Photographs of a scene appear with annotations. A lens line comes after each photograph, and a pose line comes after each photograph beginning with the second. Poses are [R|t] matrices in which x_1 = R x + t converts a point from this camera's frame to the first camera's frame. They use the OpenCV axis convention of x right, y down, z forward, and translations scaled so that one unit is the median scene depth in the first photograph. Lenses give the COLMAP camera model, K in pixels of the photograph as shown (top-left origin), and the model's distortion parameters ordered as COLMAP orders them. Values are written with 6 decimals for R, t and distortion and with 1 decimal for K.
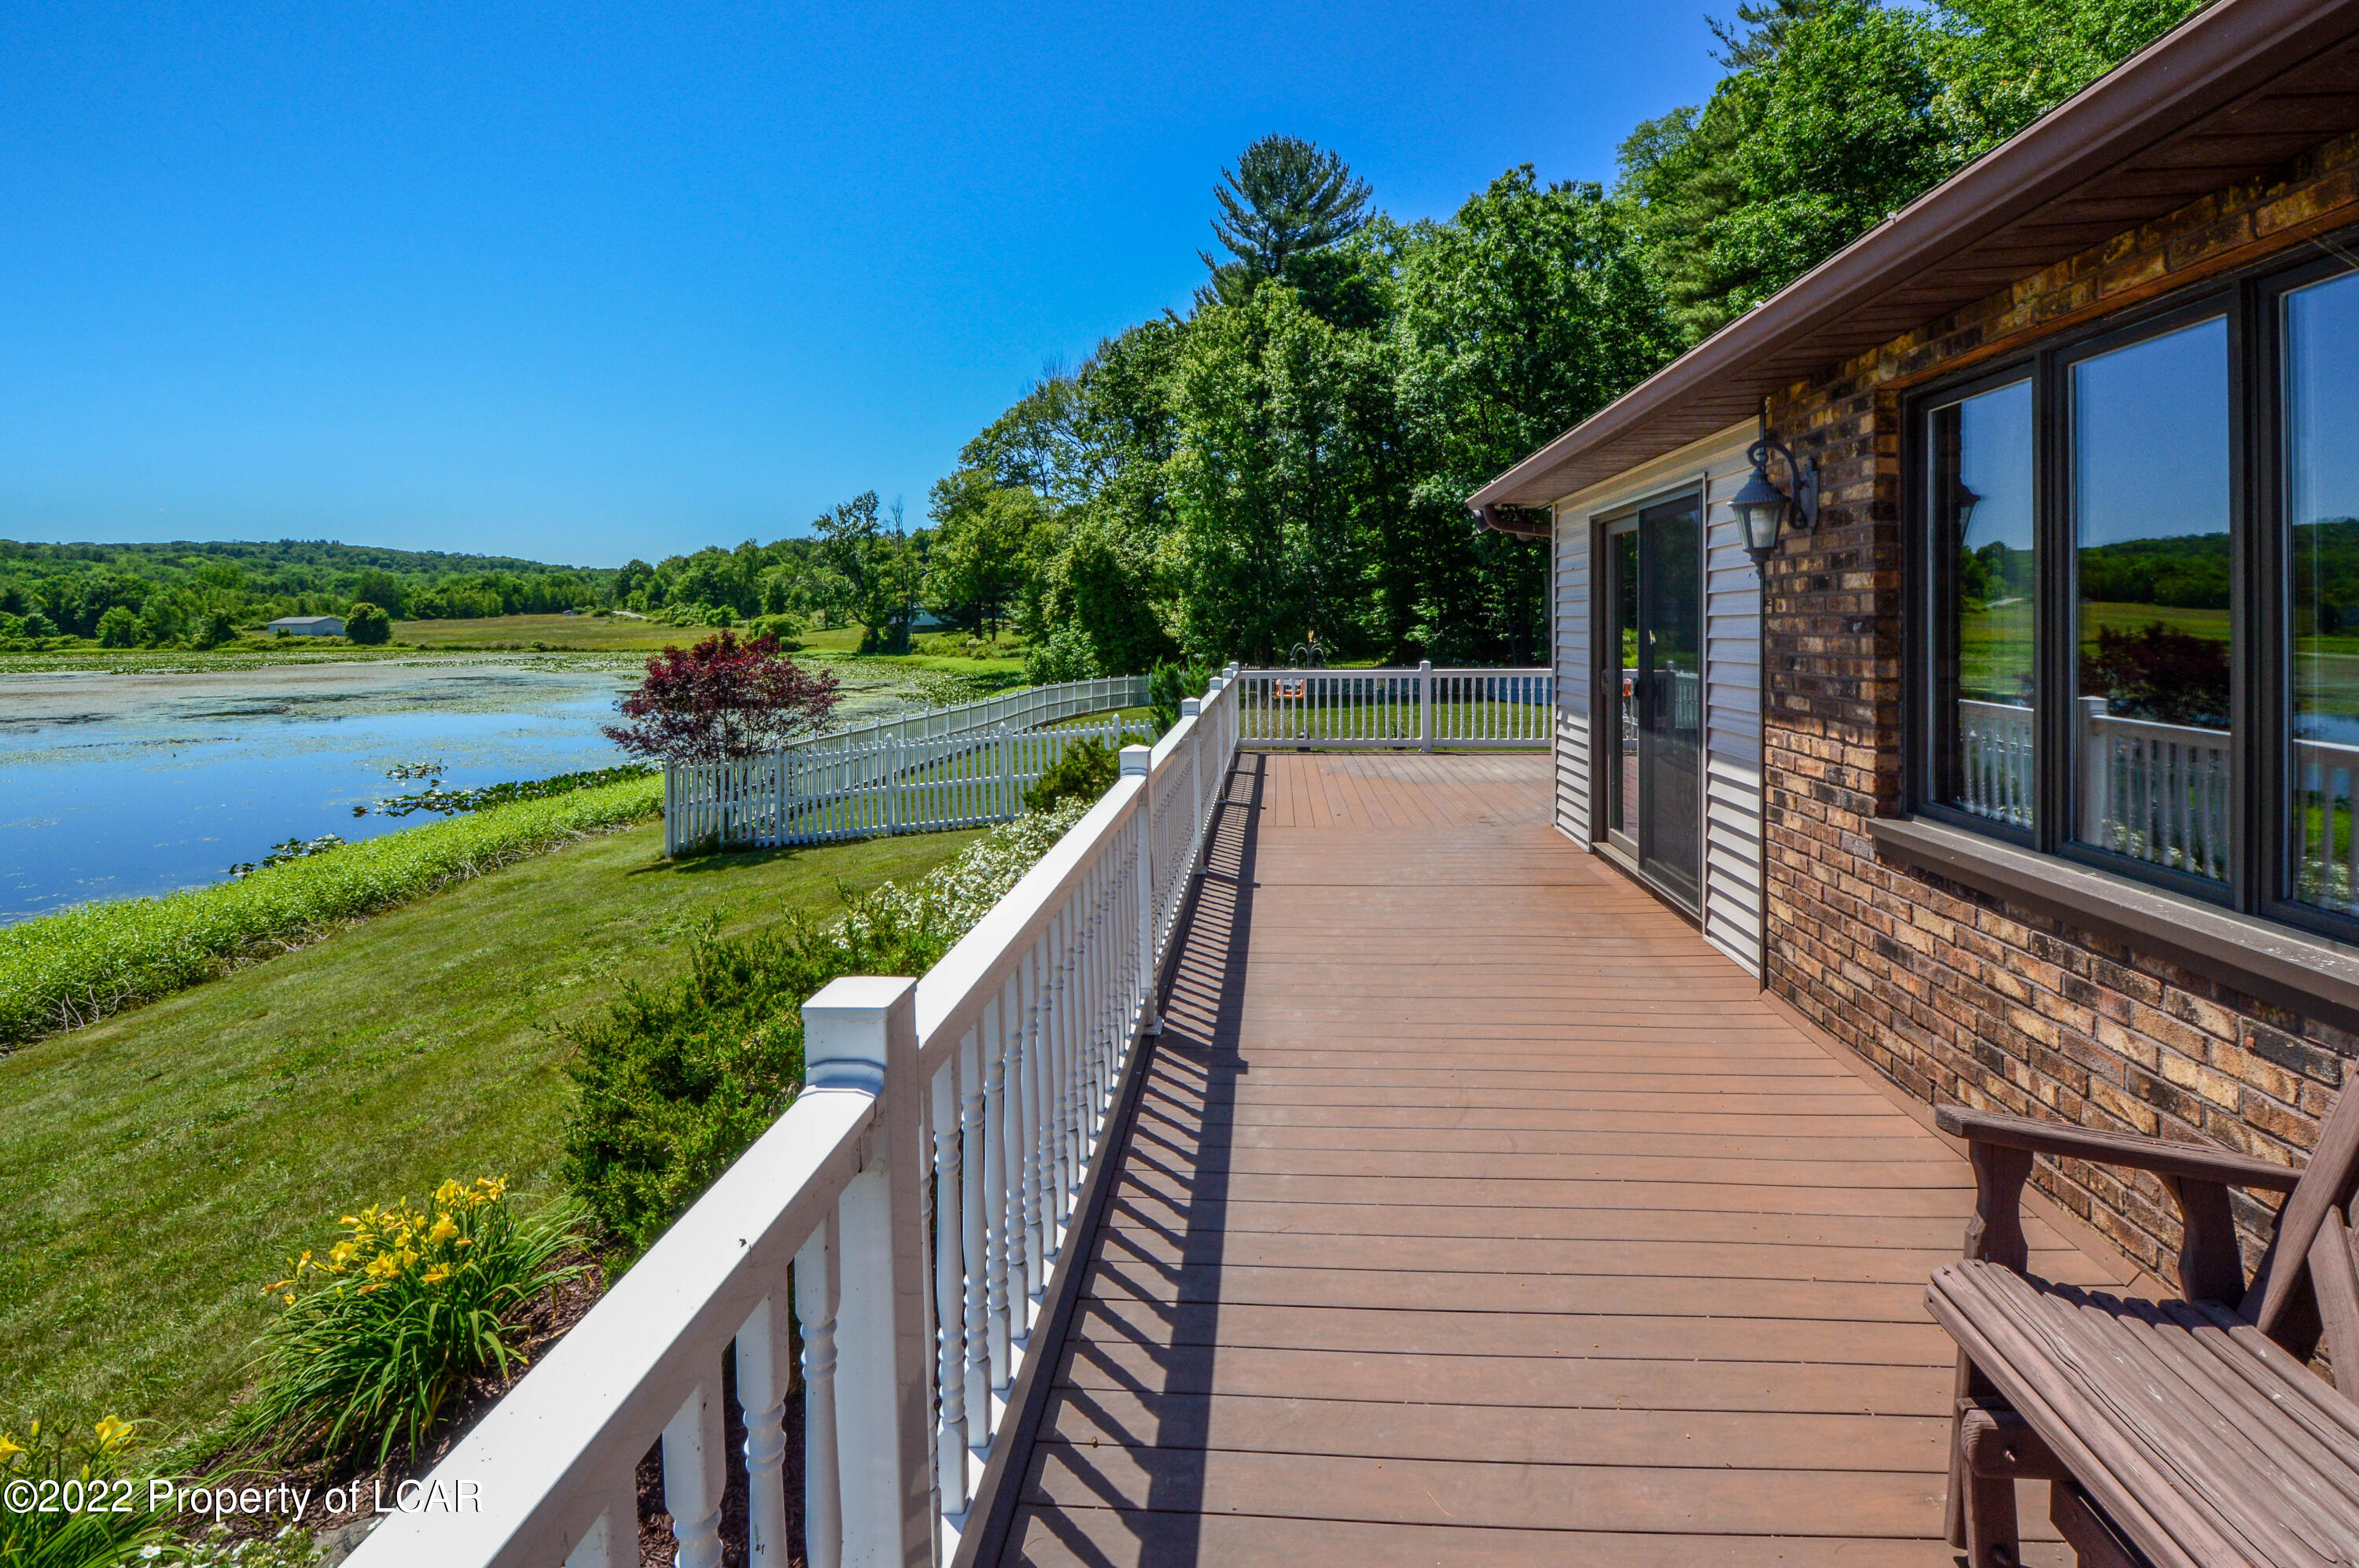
lens RADIAL K [[1095.8, 0, 1192.9], [0, 1095.8, 741.3], [0, 0, 1]] dist [0.020709, -0.024611]
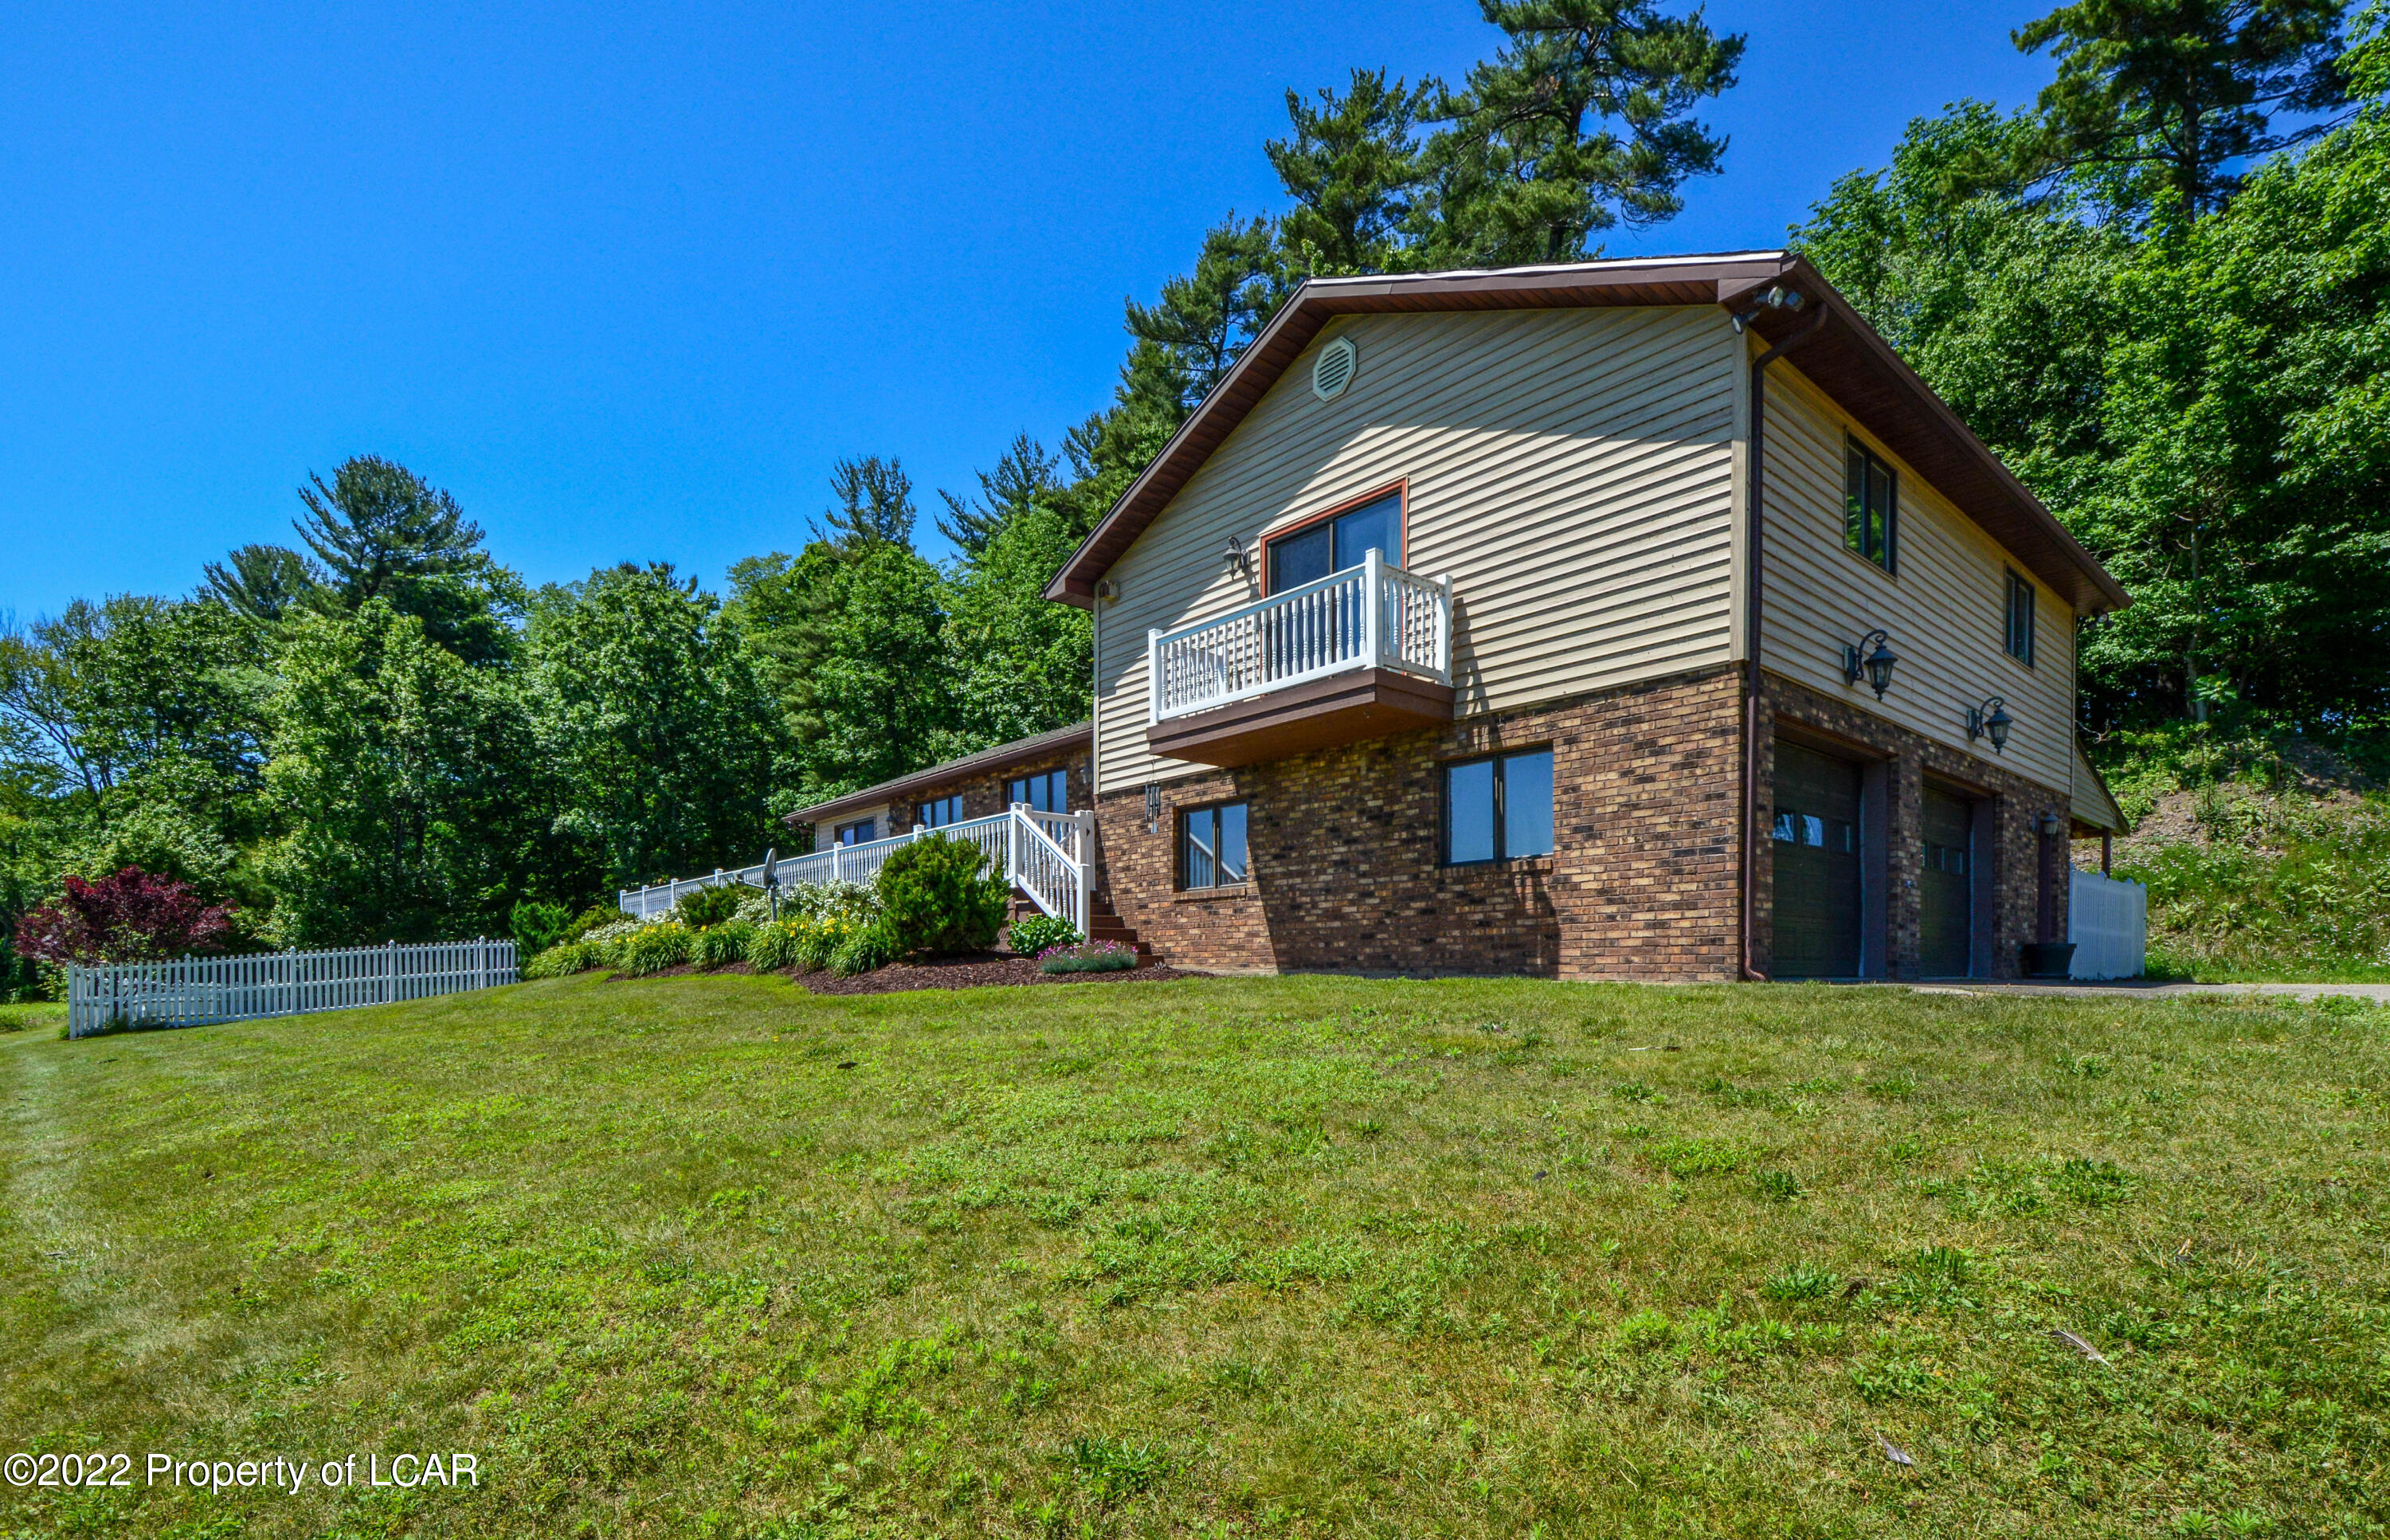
lens RADIAL K [[1129.5, 0, 1195.0], [0, 1129.5, 770.0], [0, 0, 1]] dist [-0.001478, -0.000315]
pose [[0.702466, 0.134444, 0.698904, -0.110426], [0.074235, 0.962799, -0.259822, 0.051807], [-0.707836, 0.234399, 0.666353, -0.179242]]
